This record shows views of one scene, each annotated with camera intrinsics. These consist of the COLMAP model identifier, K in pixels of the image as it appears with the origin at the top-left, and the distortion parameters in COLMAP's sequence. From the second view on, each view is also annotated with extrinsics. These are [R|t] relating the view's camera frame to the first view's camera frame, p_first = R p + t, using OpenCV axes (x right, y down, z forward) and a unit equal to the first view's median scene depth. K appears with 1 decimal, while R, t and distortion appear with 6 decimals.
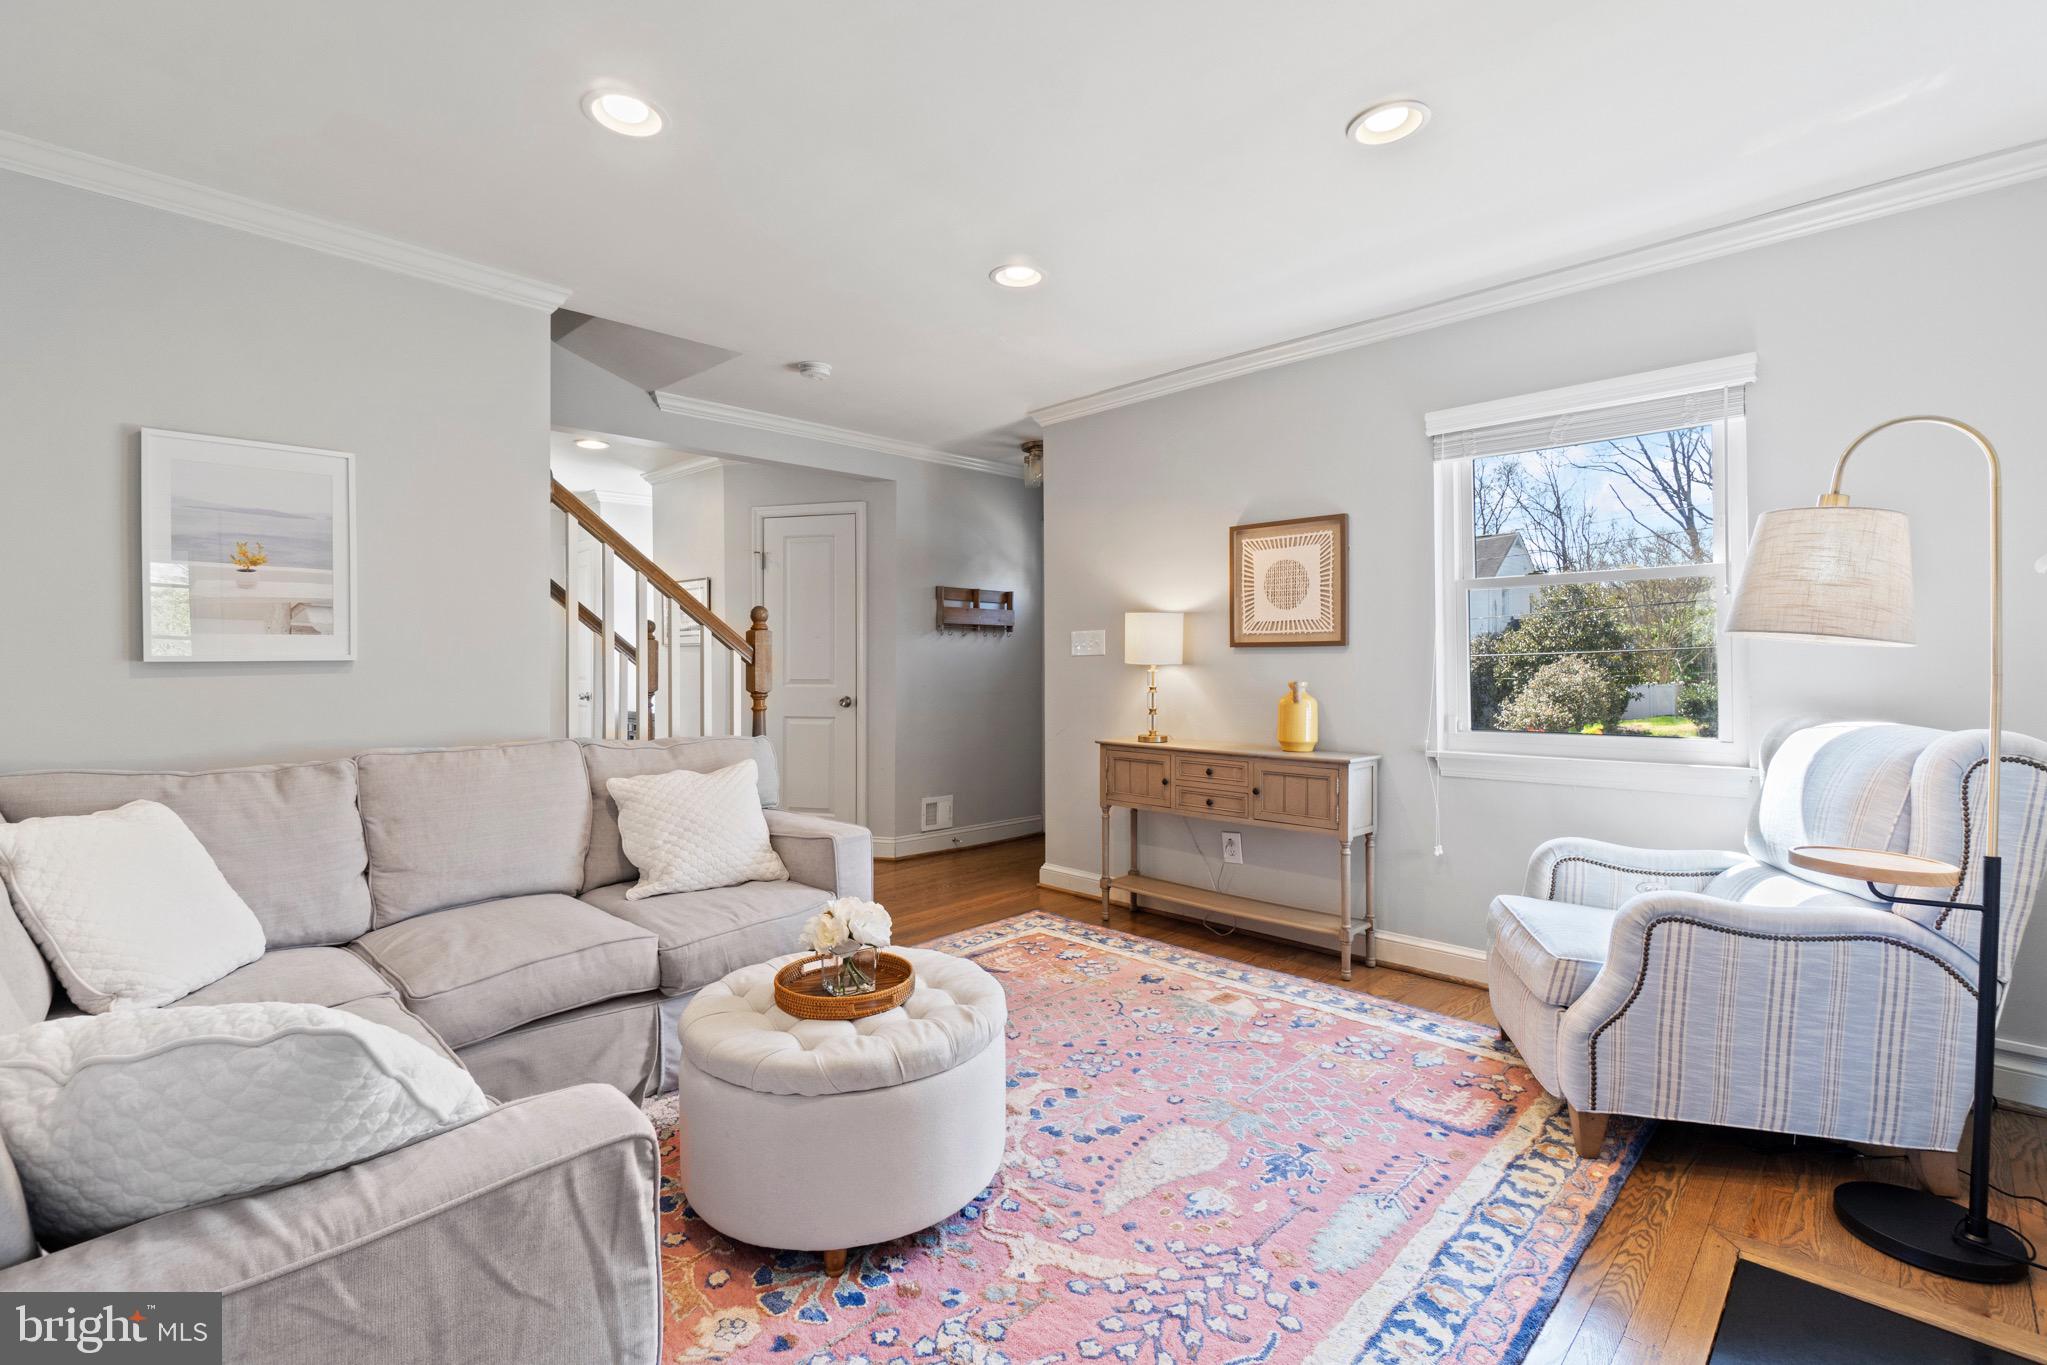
lens RADIAL K [[911.3, 0, 1023.5], [0, 911.3, 682.5], [0, 0, 1]] dist [-0.000693, -0.000145]
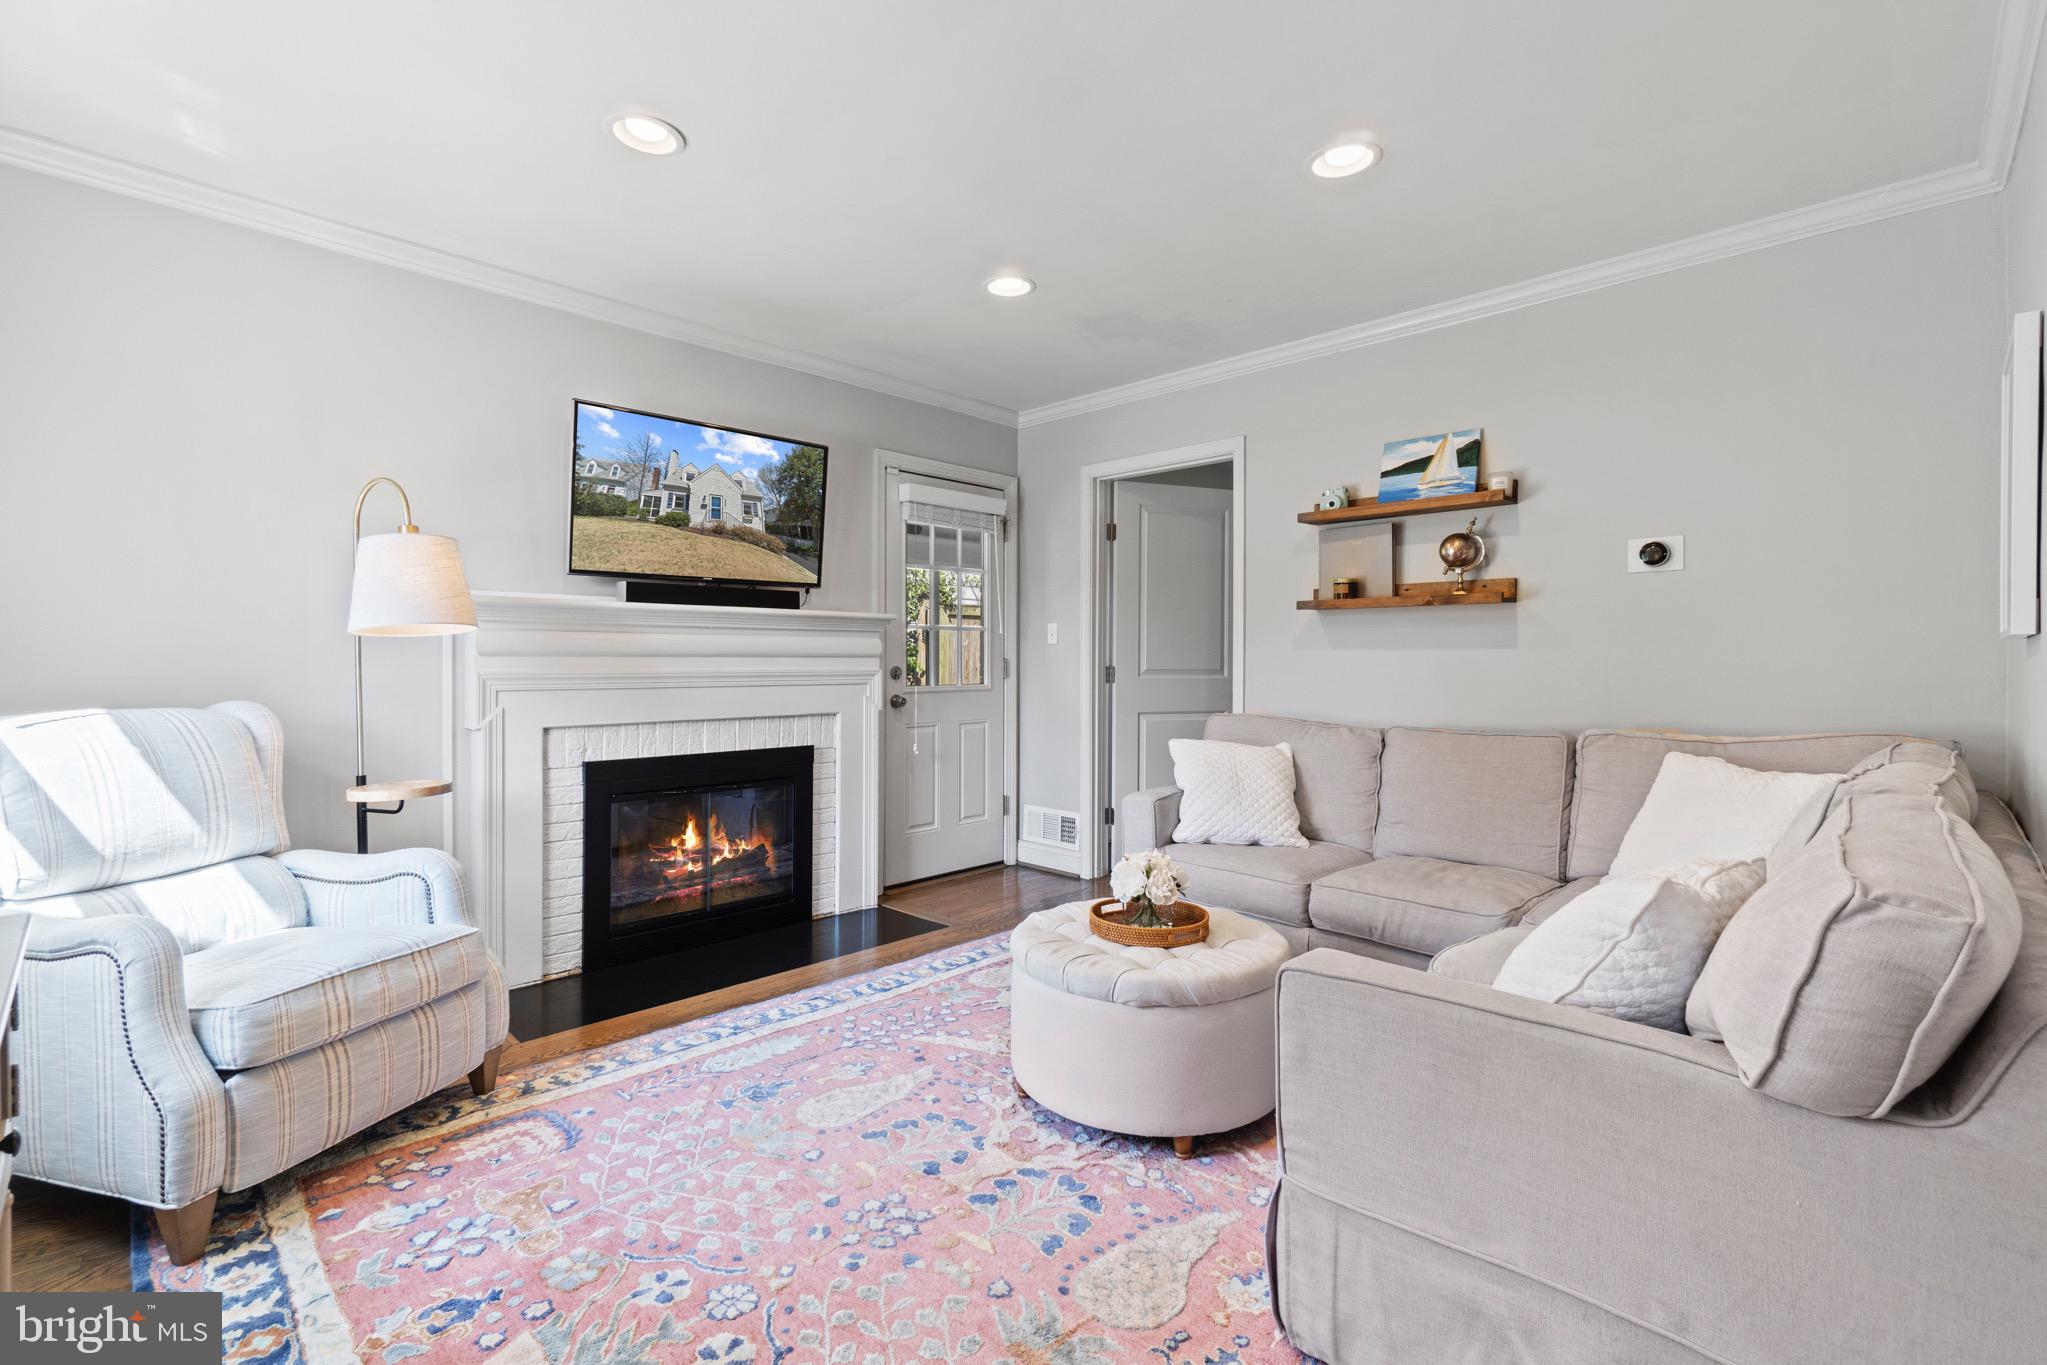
lens RADIAL K [[911.3, 0, 1023.5], [0, 911.3, 682.5], [0, 0, 1]] dist [-0.000693, -0.000145]
pose [[-0.999998, 0.000696, -0.001941, -0.033849], [0.000610, 0.999041, 0.043773, -0.024533], [0.001970, 0.043772, -0.999040, 2.086673]]
